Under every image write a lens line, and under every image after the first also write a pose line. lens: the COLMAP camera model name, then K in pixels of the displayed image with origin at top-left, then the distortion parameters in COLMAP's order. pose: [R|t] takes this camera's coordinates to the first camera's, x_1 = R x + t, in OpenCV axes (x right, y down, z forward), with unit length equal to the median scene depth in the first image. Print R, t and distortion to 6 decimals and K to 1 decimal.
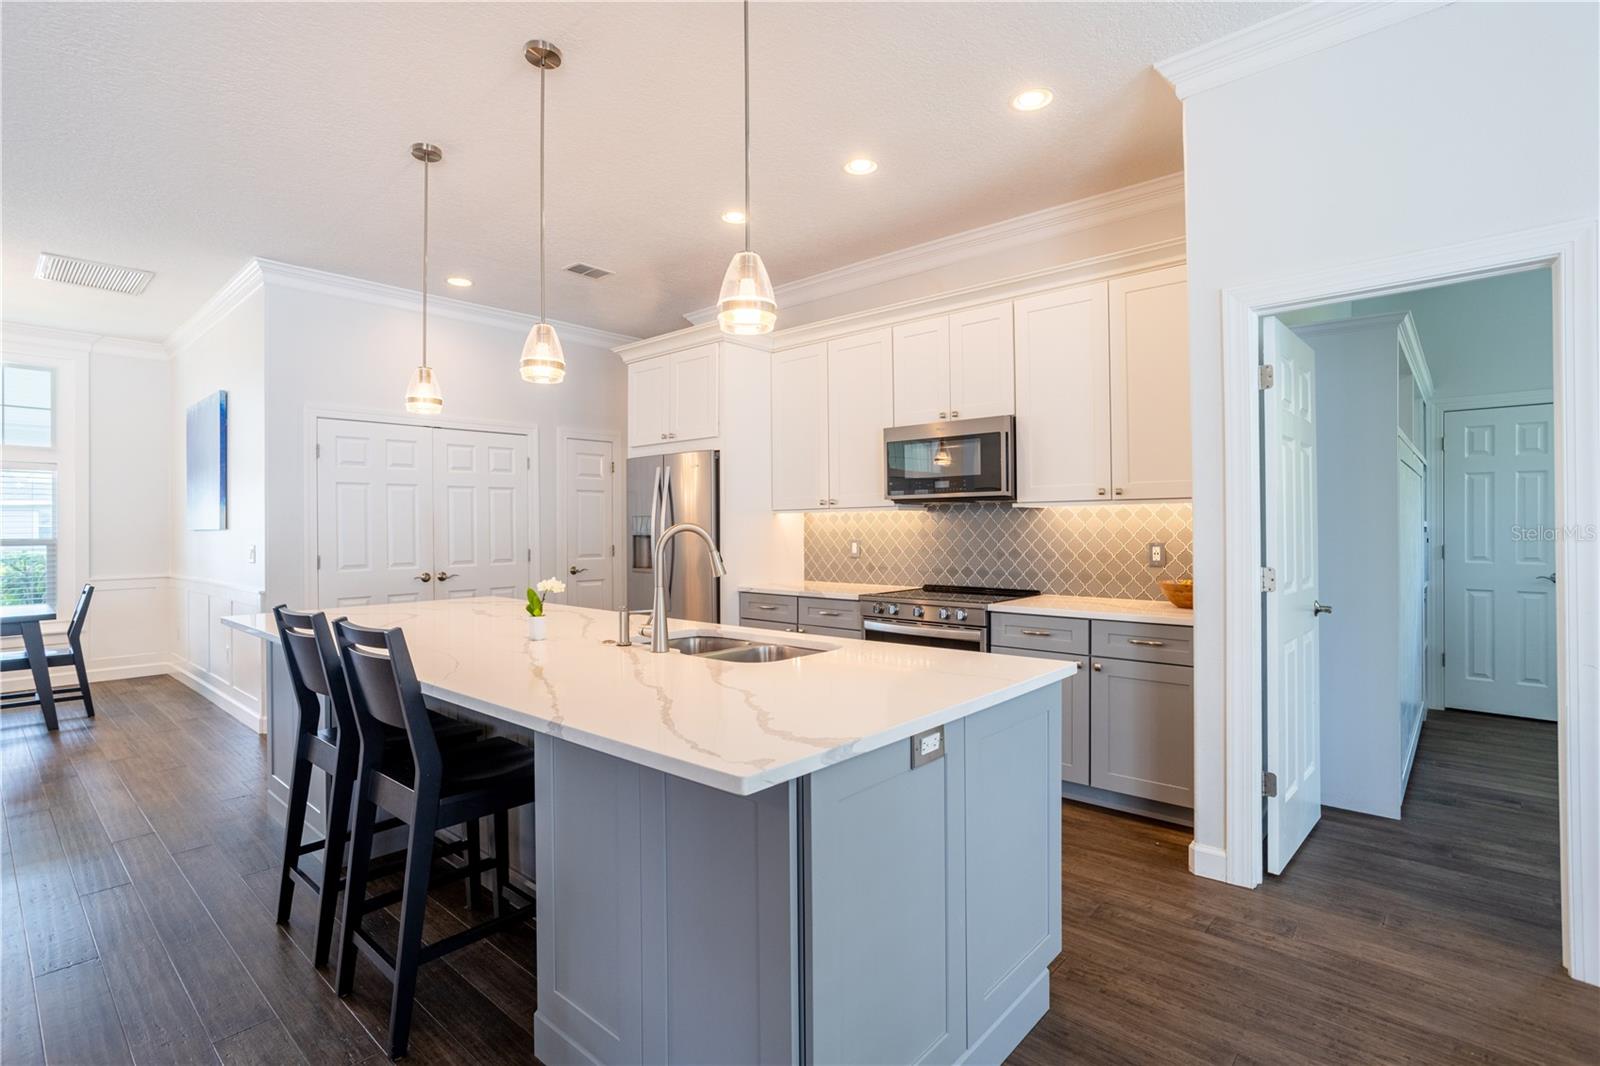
lens RADIAL K [[766.4, 0, 795.5], [0, 766.4, 521.8], [0, 0, 1]] dist [-0.048302, 0.028589]
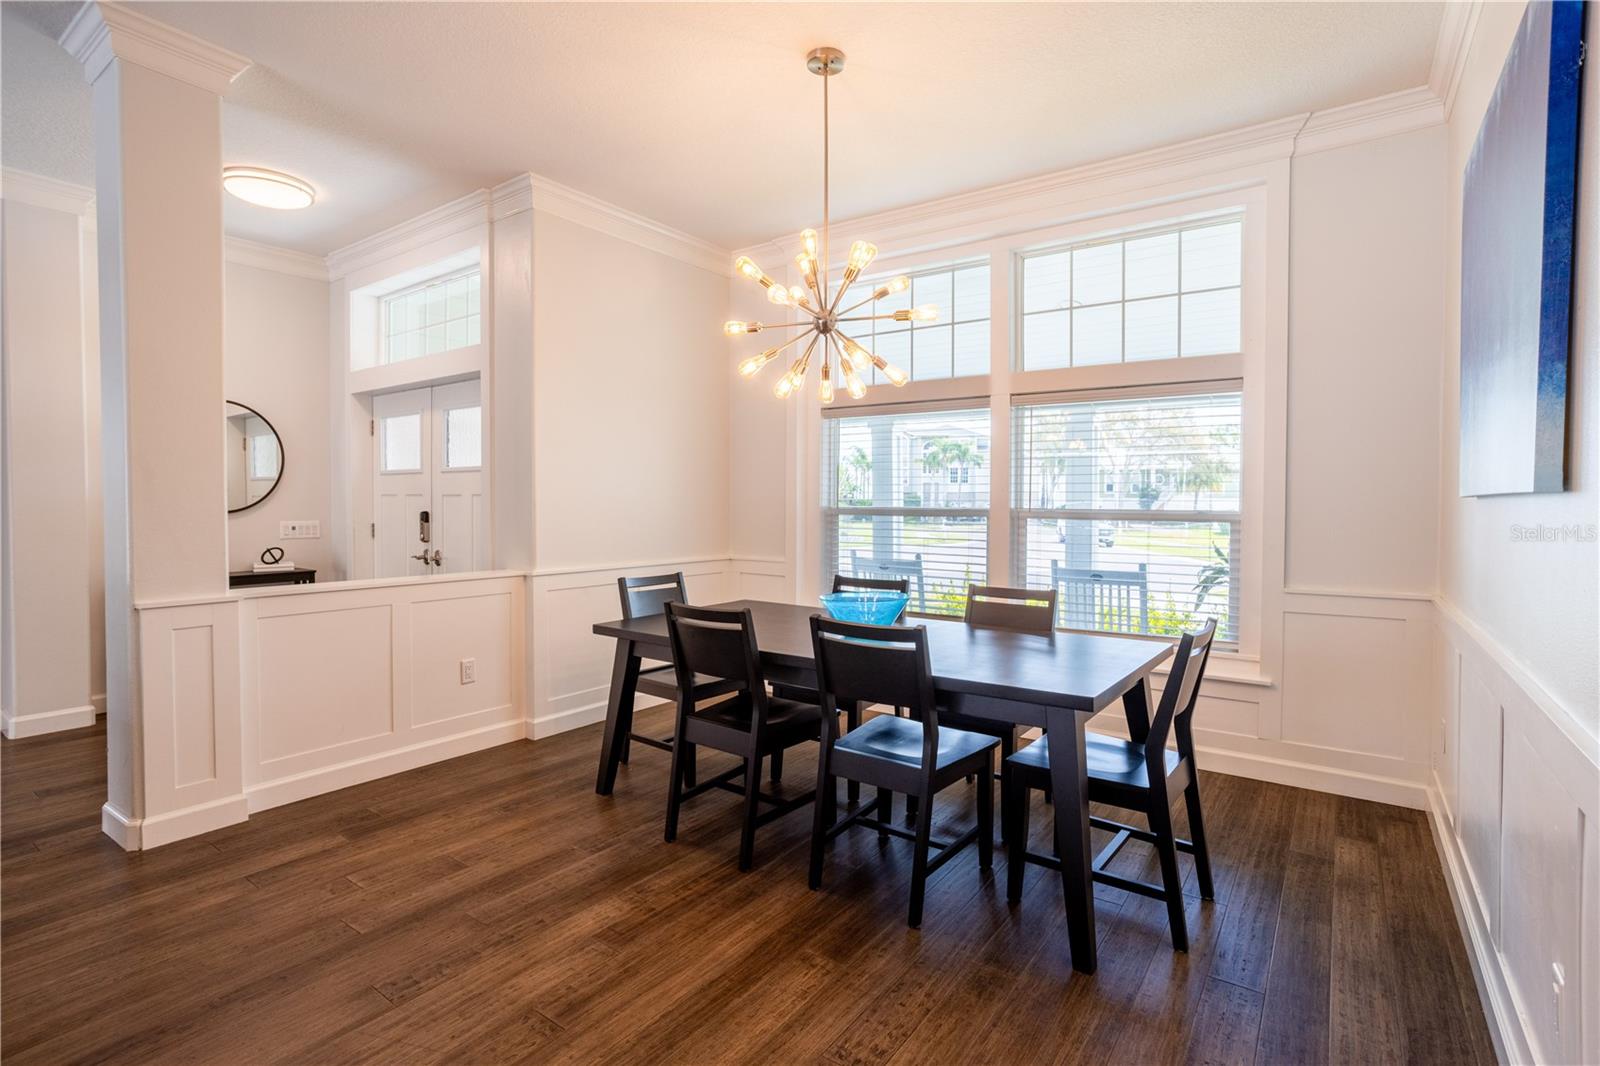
lens RADIAL K [[771.8, 0, 796.8], [0, 771.8, 517.1], [0, 0, 1]] dist [-0.051676, 0.028336]
pose [[0.104676, 0.027313, -0.994131, -0.674803], [0.006863, 0.999579, 0.028185, 0.012473], [0.994483, -0.009773, 0.104445, 0.908785]]
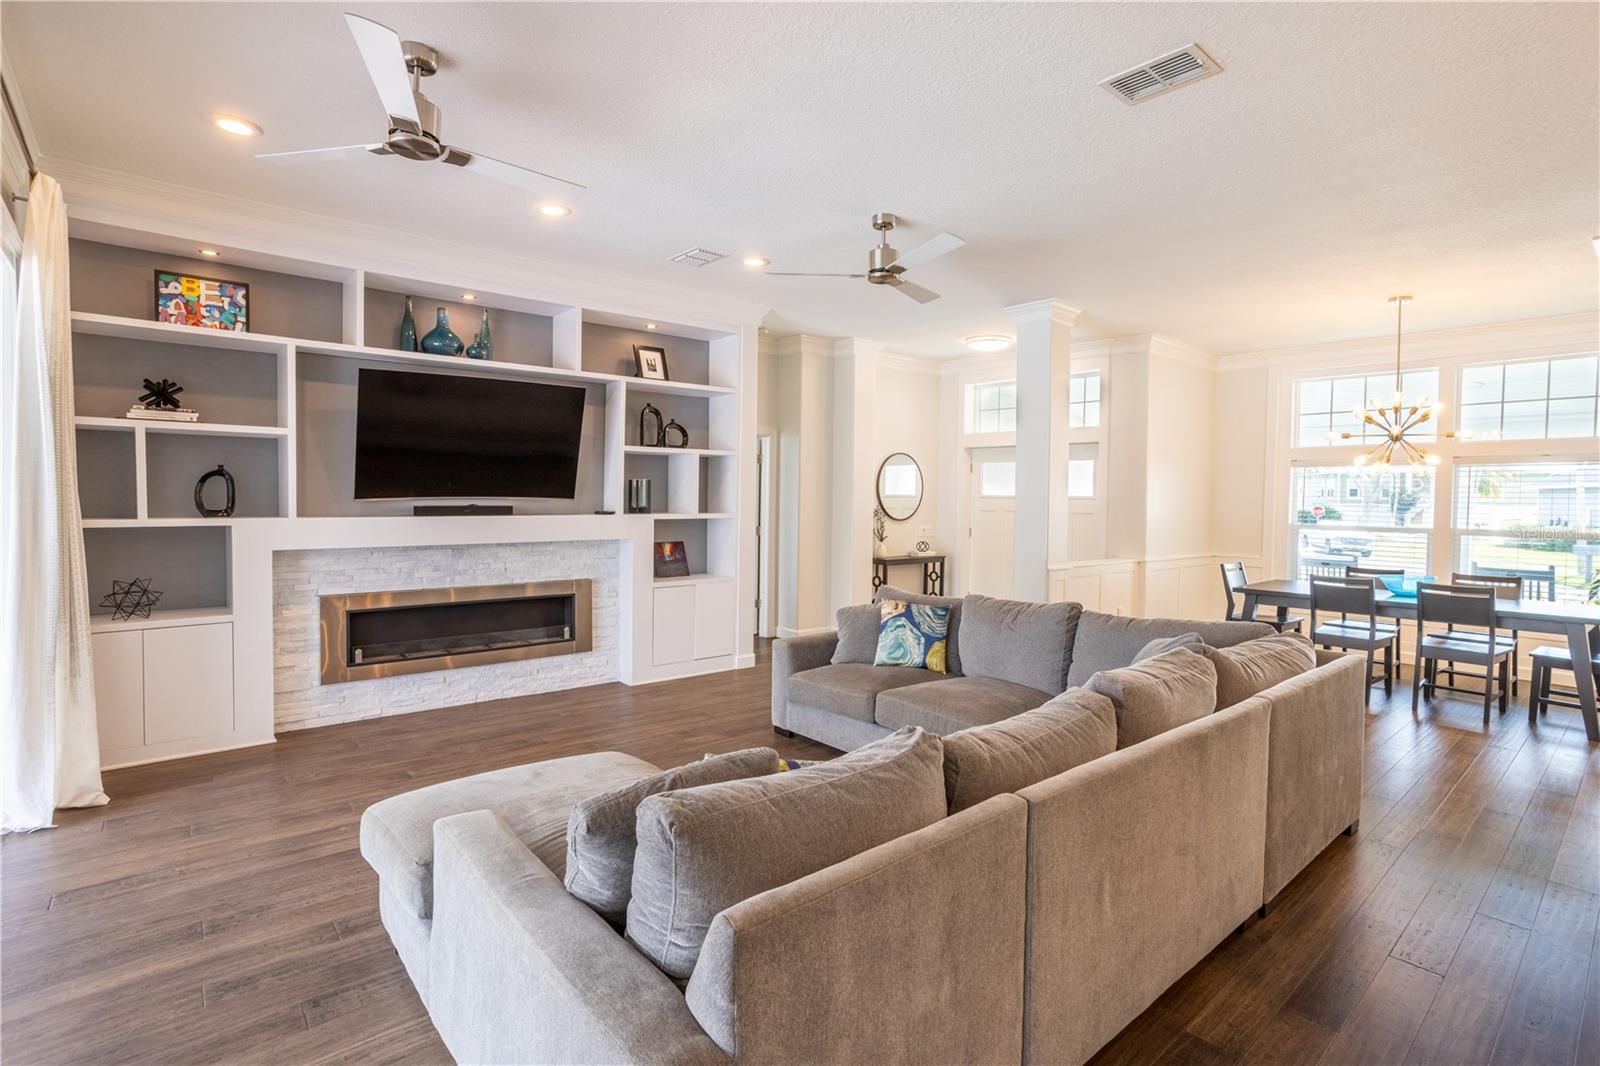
lens RADIAL K [[771.8, 0, 796.8], [0, 771.8, 517.1], [0, 0, 1]] dist [-0.051676, 0.028336]
pose [[-0.125808, 0.028599, -0.991642, 0.086198], [-0.003285, 0.999567, 0.029245, -0.033742], [0.992049, 0.006937, -0.125660, 0.140357]]
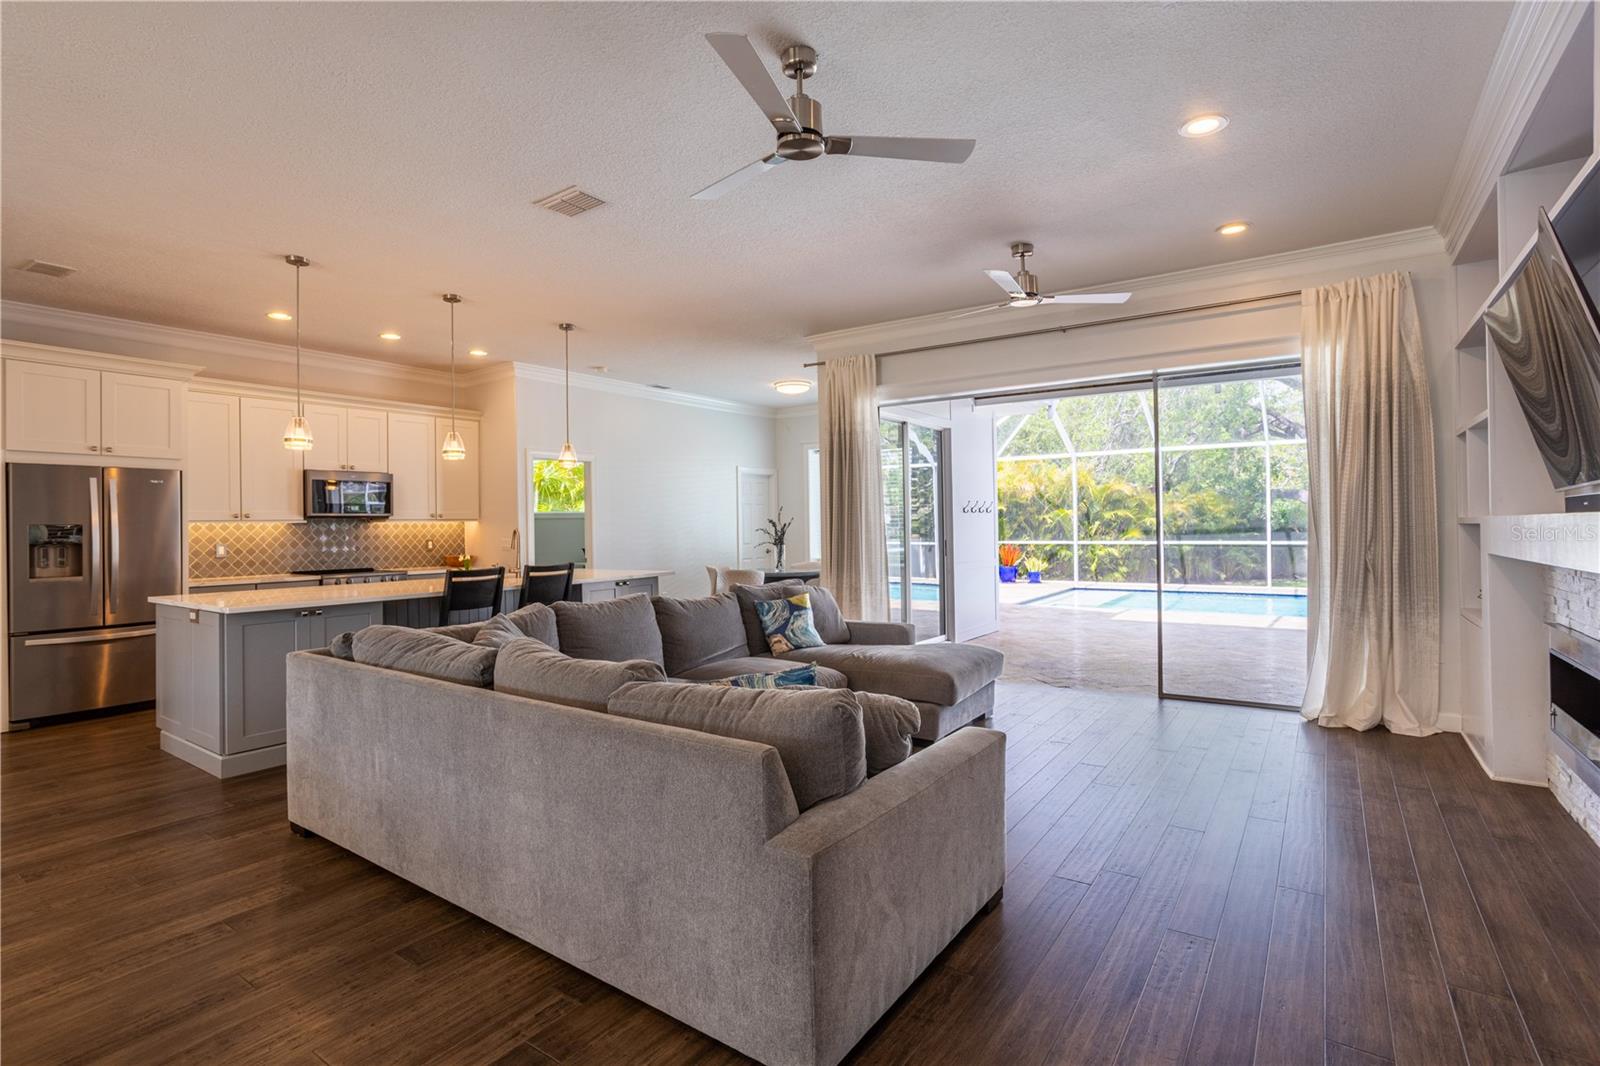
lens RADIAL K [[768.8, 0, 799.5], [0, 768.8, 521.4], [0, 0, 1]] dist [-0.041409, 0.021805]
pose [[-0.120618, 0.013952, 0.992601, -1.552616], [0.008074, 0.999882, -0.013074, 0.010843], [-0.992666, 0.006437, -0.120716, 0.199700]]
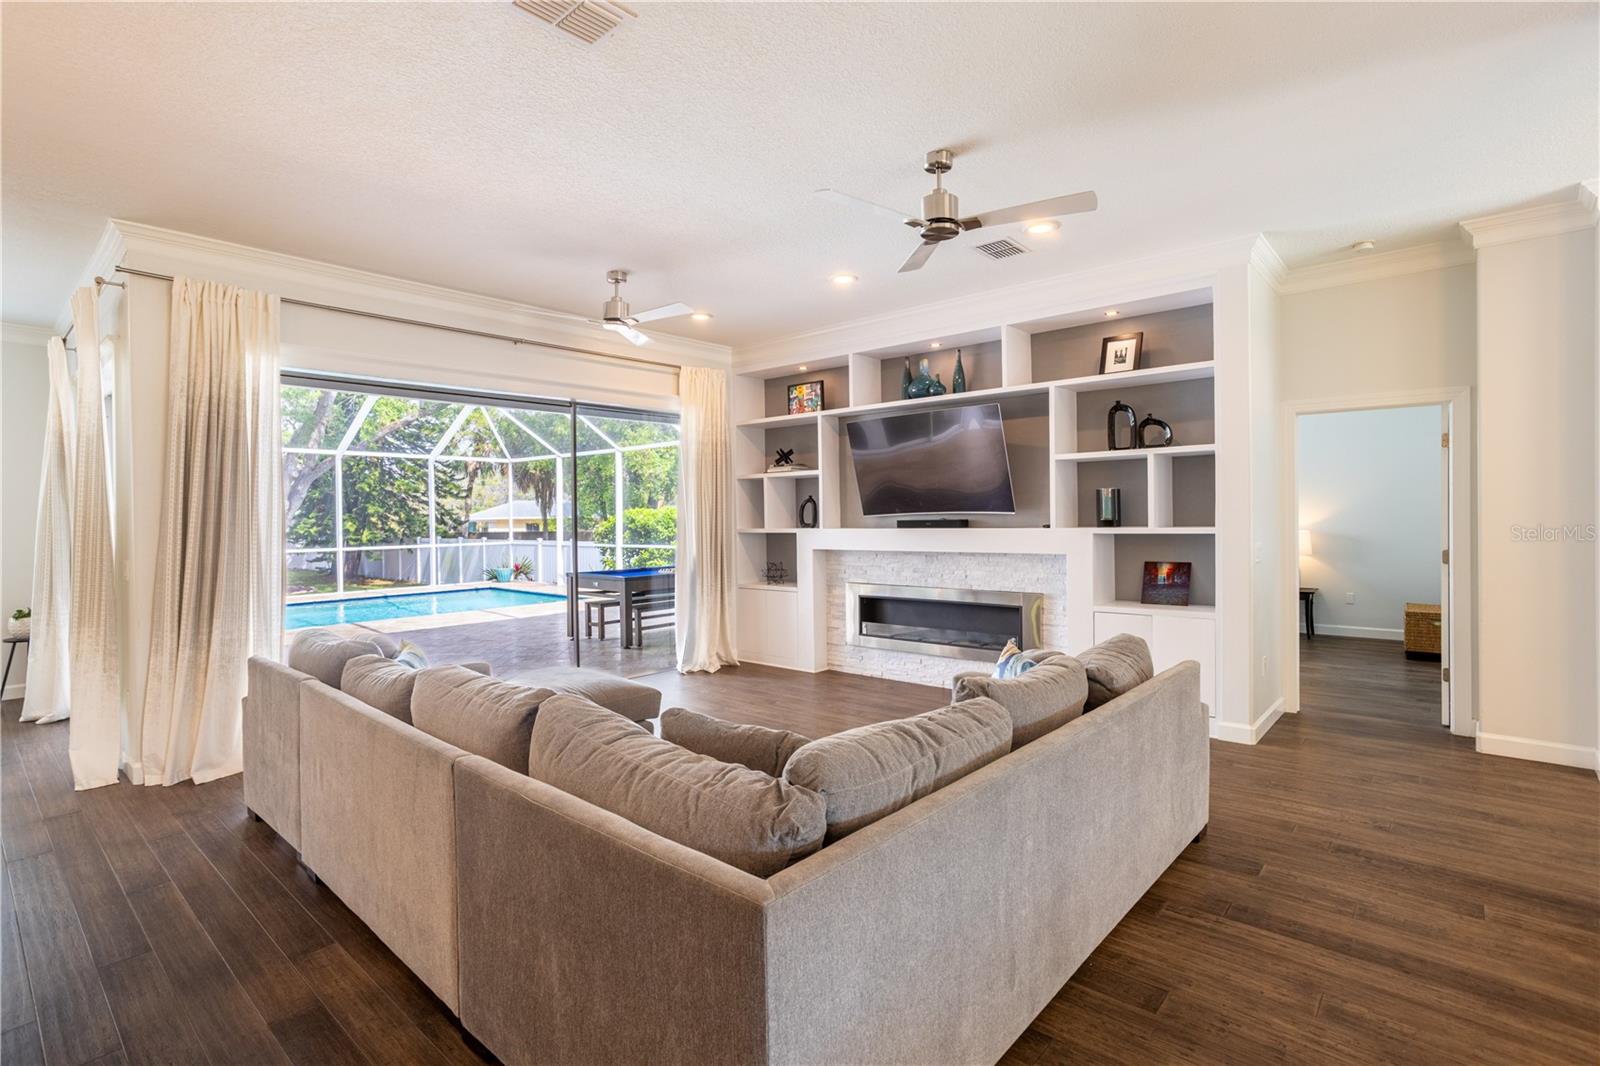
lens RADIAL K [[771.8, 0, 796.8], [0, 771.8, 517.1], [0, 0, 1]] dist [-0.051676, 0.028336]
pose [[-0.999778, 0.019423, -0.008173, -0.757550], [0.019459, 0.999801, -0.004383, -0.018502], [0.008087, -0.004541, -0.999957, 0.907032]]
